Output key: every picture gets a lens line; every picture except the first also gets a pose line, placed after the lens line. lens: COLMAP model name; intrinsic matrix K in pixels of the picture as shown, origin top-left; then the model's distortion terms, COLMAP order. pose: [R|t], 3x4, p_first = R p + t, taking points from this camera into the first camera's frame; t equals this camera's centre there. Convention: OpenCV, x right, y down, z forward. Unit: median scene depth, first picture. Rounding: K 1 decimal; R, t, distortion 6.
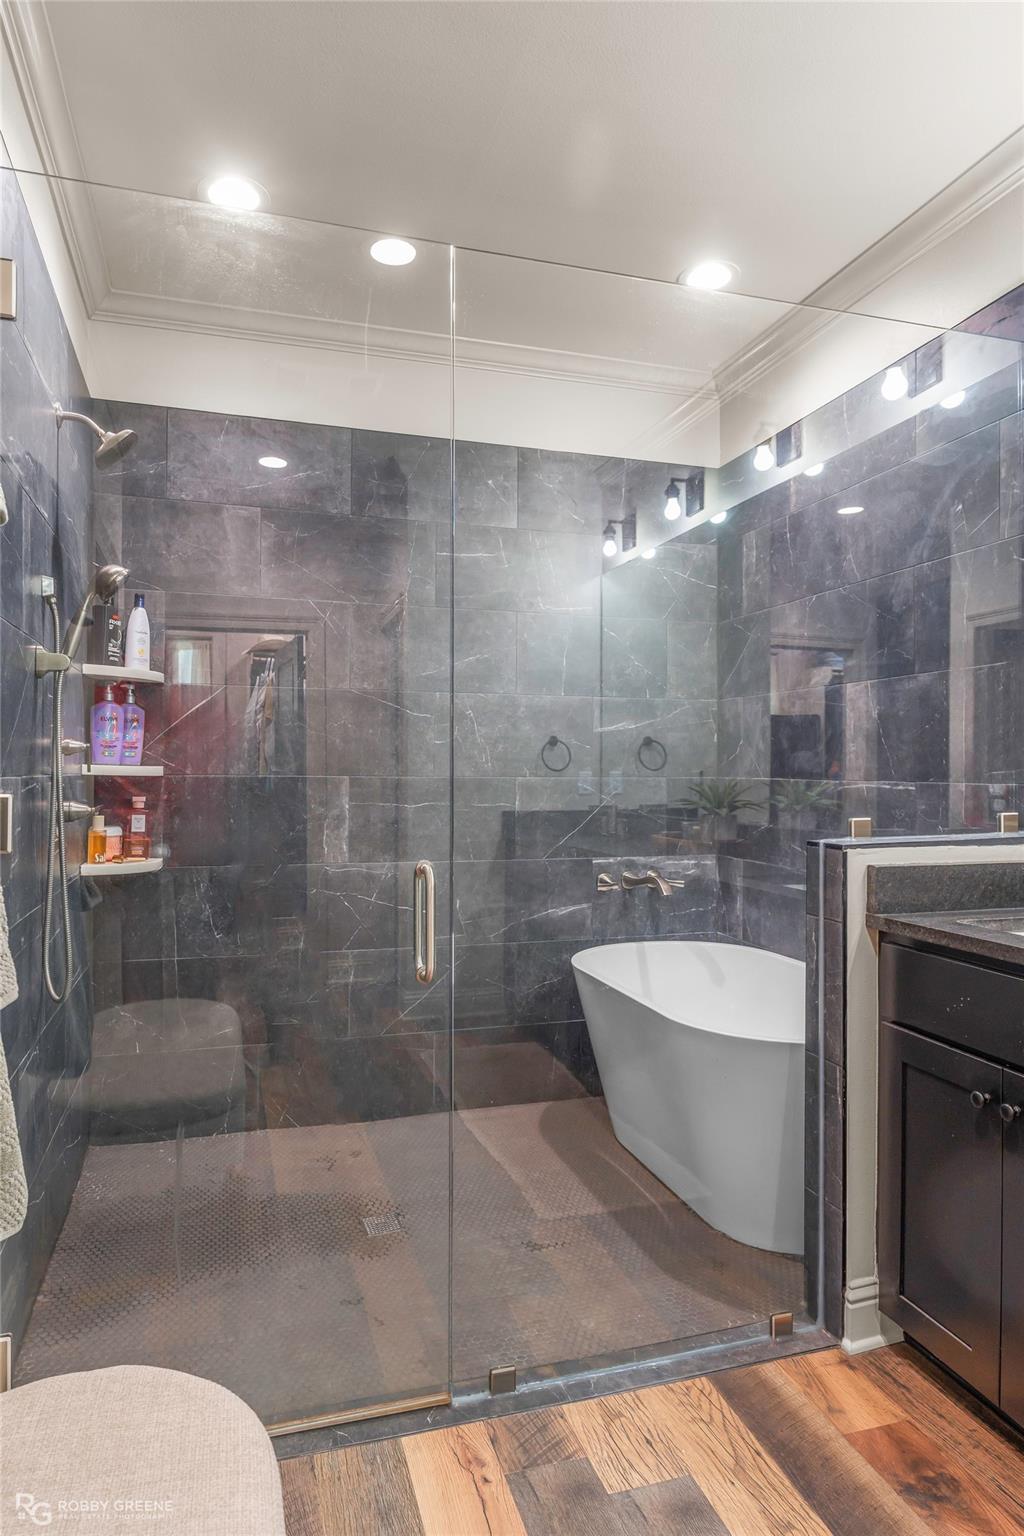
lens RADIAL K [[961.2, 0, 512.3], [0, 961.2, 772.6], [0, 0, 1]] dist [0.007670, 0.000187]
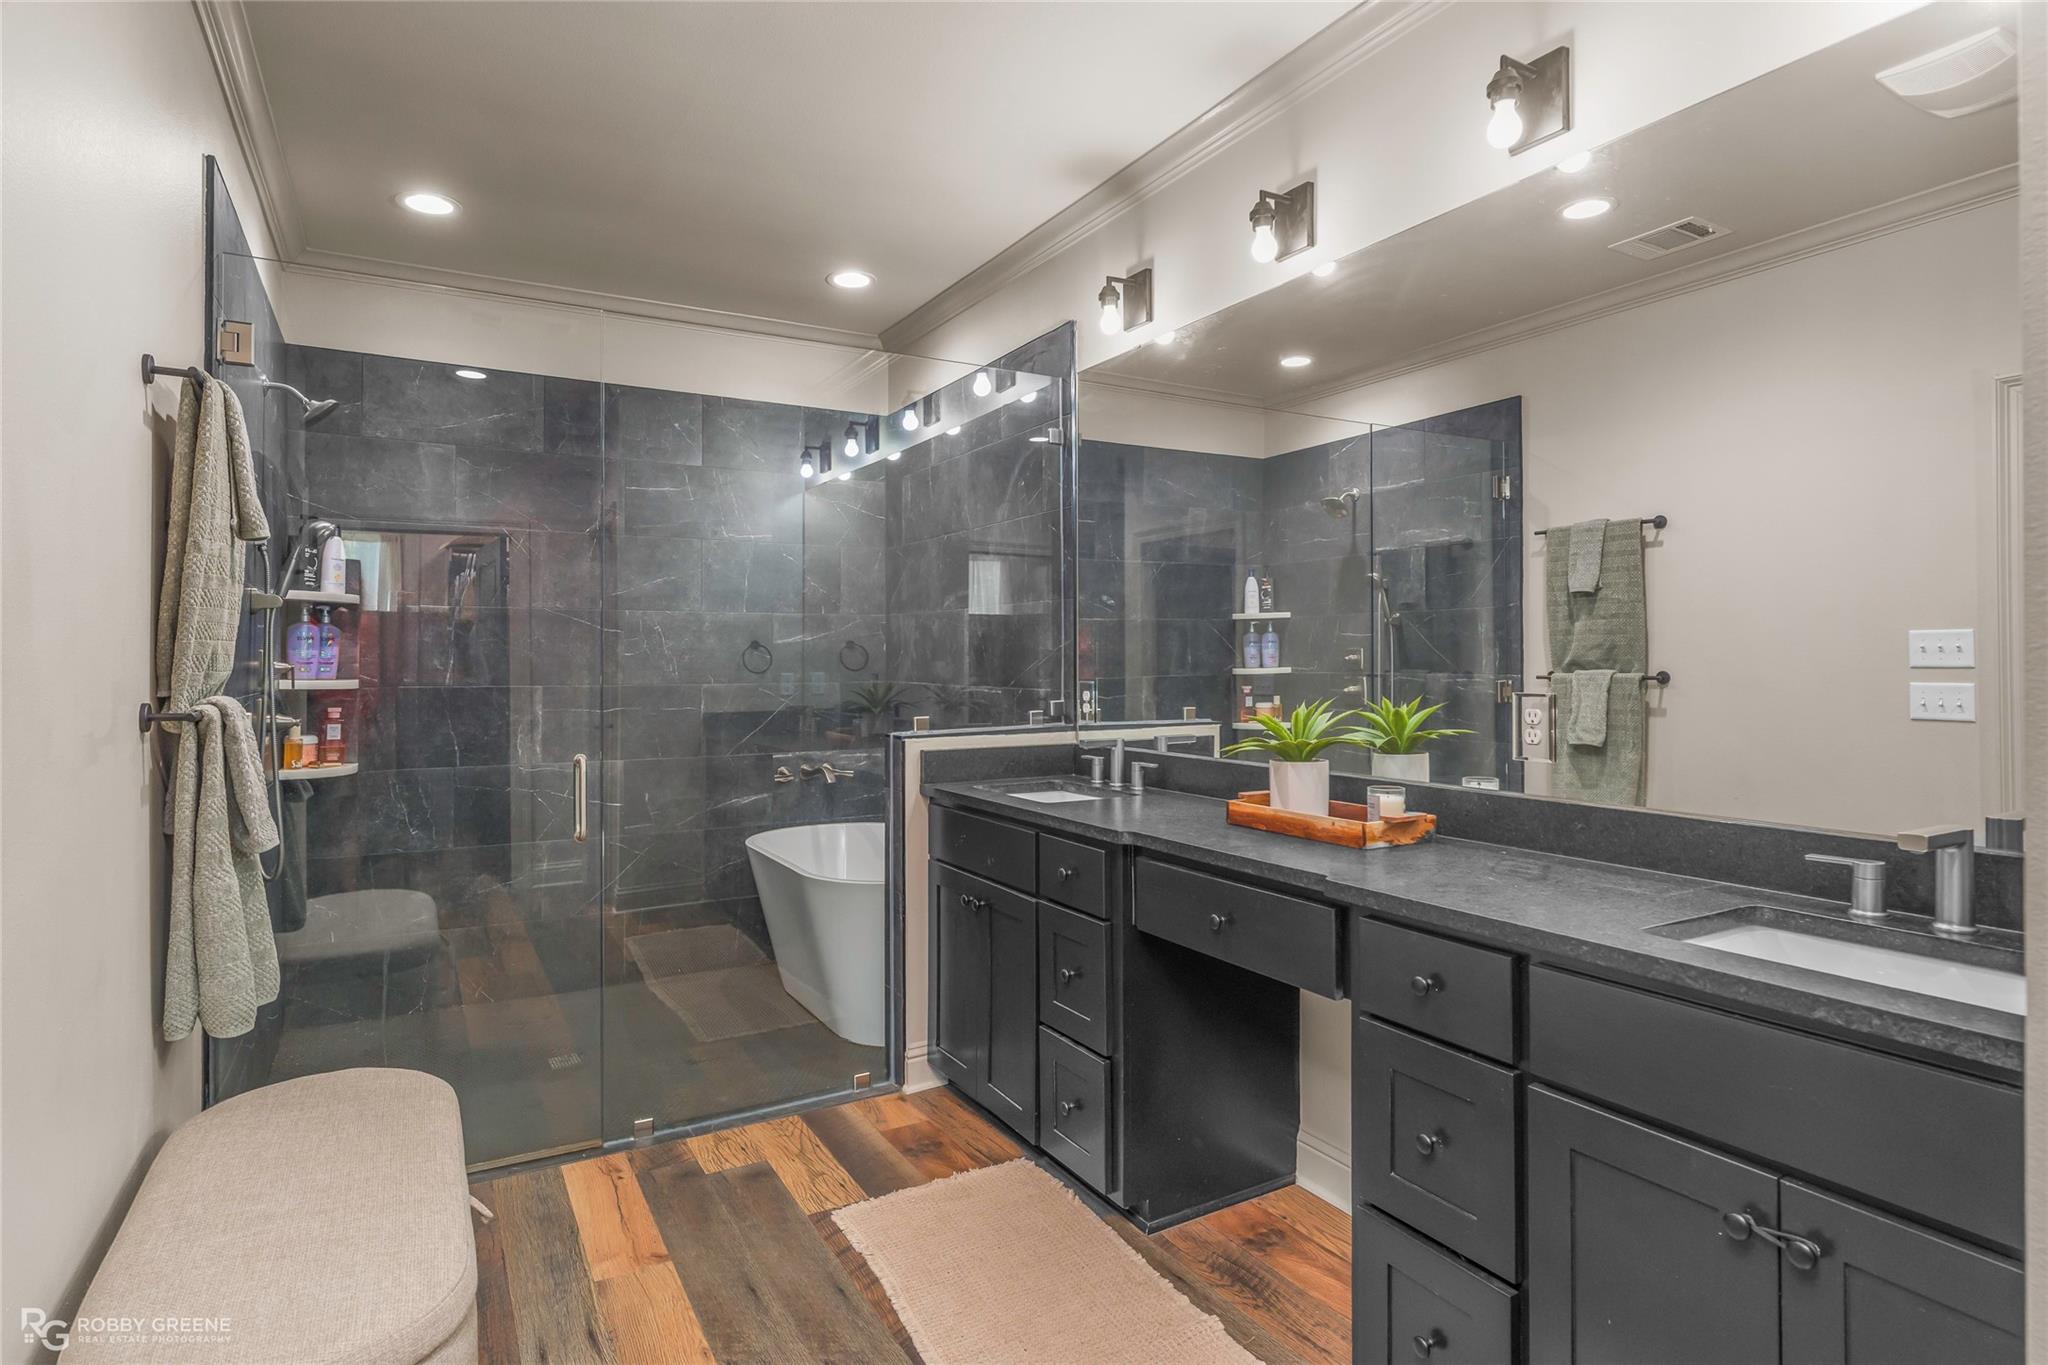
lens RADIAL K [[1065.8, 0, 1026.7], [0, 1065.8, 649.8], [0, 0, 1]] dist [-0.001991, 0.002518]
pose [[0.973835, -0.004470, 0.227211, 0.103596], [0.007557, 0.999891, -0.012719, -0.019042], [-0.227129, 0.014104, 0.973763, -0.356051]]
